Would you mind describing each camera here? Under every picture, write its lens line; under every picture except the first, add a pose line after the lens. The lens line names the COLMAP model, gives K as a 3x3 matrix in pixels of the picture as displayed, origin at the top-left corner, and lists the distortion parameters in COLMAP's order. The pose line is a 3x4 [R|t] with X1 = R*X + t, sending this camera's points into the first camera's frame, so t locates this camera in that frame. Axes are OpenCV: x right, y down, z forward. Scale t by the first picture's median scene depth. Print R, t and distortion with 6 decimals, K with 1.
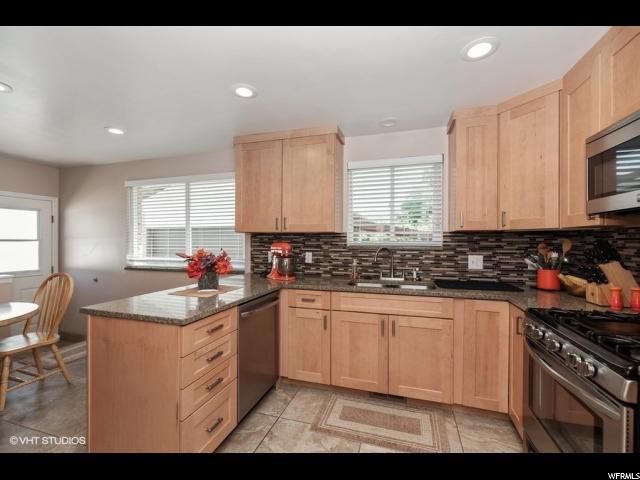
lens RADIAL K [[275.0, 0, 320.0], [0, 275.0, 240.0], [0, 0, 1]] dist [-0.000346, -0.000164]
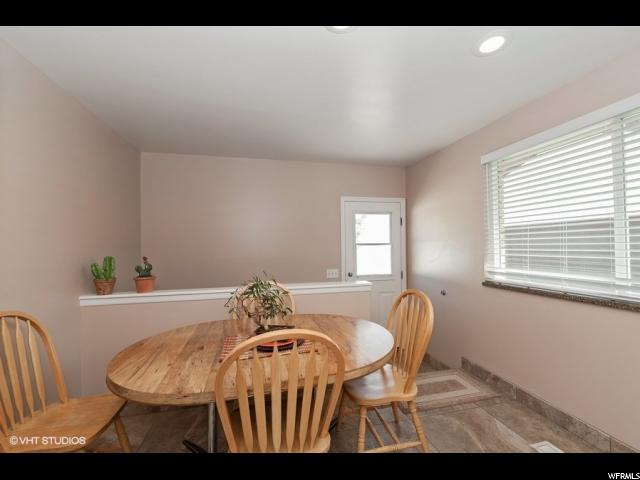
lens RADIAL K [[275.0, 0, 320.0], [0, 275.0, 240.0], [0, 0, 1]] dist [-0.000346, -0.000164]
pose [[0.498123, -0.024652, -0.866756, -0.575626], [0.010921, 0.999695, -0.022157, 0.010040], [0.867037, 0.001571, 0.498241, 0.562548]]
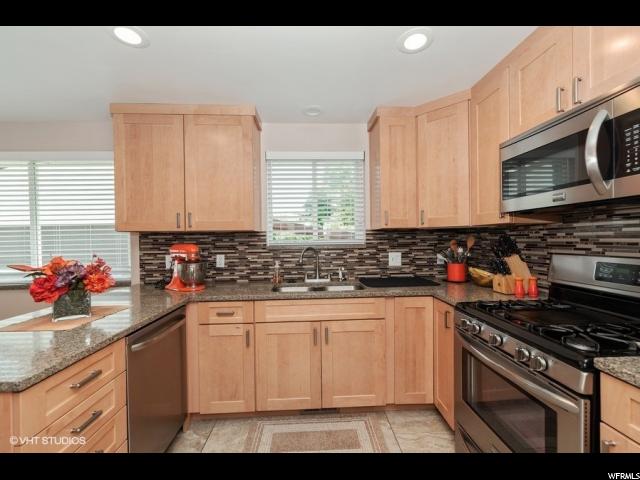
lens RADIAL K [[275.0, 0, 320.0], [0, 275.0, 240.0], [0, 0, 1]] dist [-0.000346, -0.000164]
pose [[0.939264, -0.017163, 0.342767, -0.052615], [0.015350, 0.999850, 0.008002, -0.003200], [-0.342853, -0.002254, 0.939386, 0.131423]]
